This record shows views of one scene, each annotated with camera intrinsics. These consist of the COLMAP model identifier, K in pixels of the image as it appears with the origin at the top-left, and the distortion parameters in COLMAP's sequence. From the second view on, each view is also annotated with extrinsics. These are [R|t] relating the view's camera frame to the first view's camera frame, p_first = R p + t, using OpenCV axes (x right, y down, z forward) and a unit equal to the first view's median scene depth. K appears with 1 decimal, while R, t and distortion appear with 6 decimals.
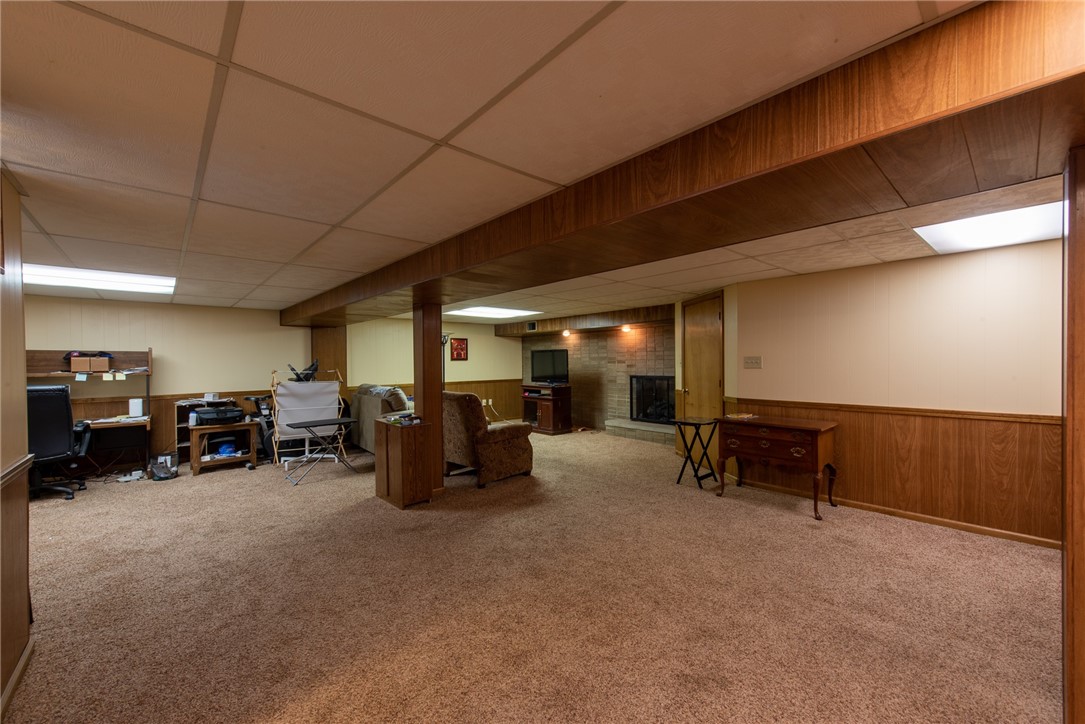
lens RADIAL K [[423.5, 0, 543.8], [0, 423.5, 367.1], [0, 0, 1]] dist [0.009753, -0.002060]
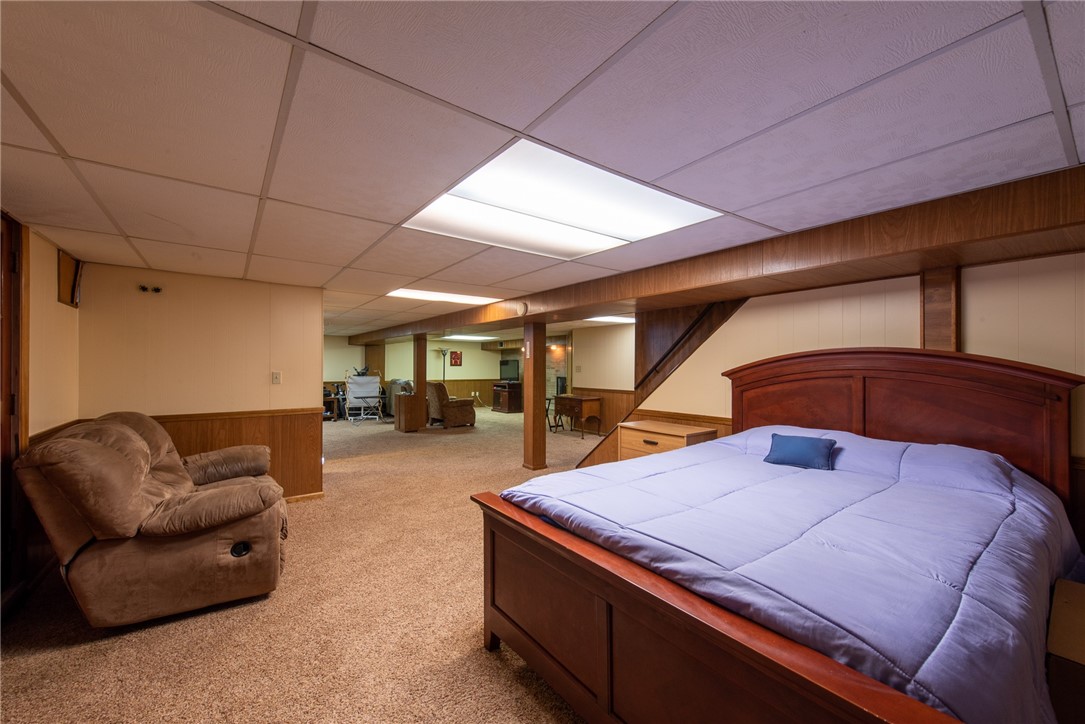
lens RADIAL K [[423.5, 0, 543.3], [0, 423.5, 365.5], [0, 0, 1]] dist [0.009753, -0.002060]
pose [[0.995485, 0.012437, -0.094104, 0.303099], [-0.014086, 0.999758, -0.016873, 0.004822], [0.093871, 0.018122, 0.995419, -0.585491]]
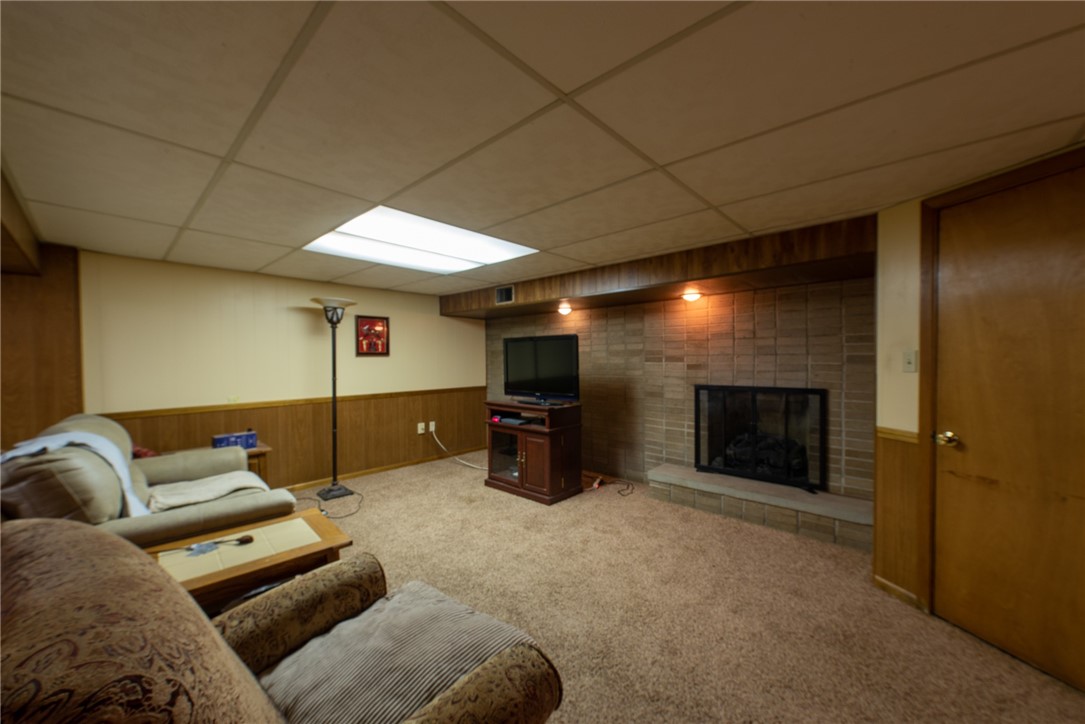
lens RADIAL K [[403.0, 0, 542.4], [0, 403.0, 364.8], [0, 0, 1]] dist [-0.004128, -0.000009]
pose [[0.994934, -0.000797, 0.100531, -0.036390], [0.000390, 0.999992, 0.004061, -0.007230], [-0.100534, -0.004001, 0.994926, 0.522187]]
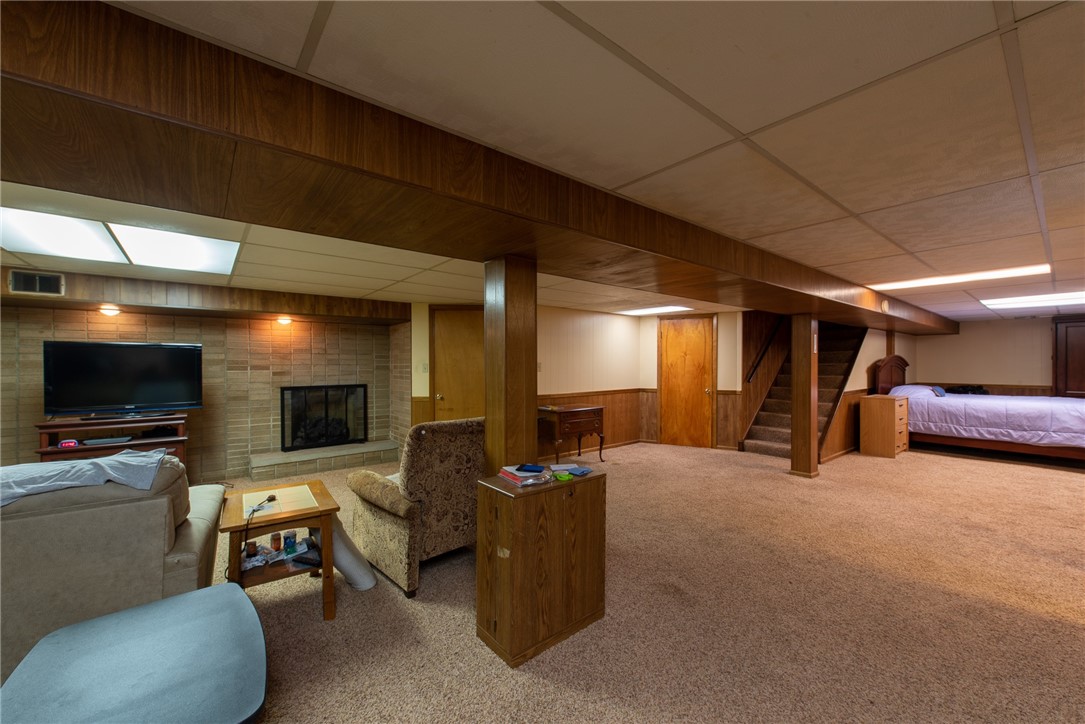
lens RADIAL K [[423.5, 0, 545.6], [0, 423.5, 365.6], [0, 0, 1]] dist [0.009753, -0.002060]
pose [[0.045939, 0.005294, 0.998930, -0.475779], [0.016030, 0.999853, -0.006036, -0.004603], [-0.998816, 0.016290, 0.045848, 0.536581]]
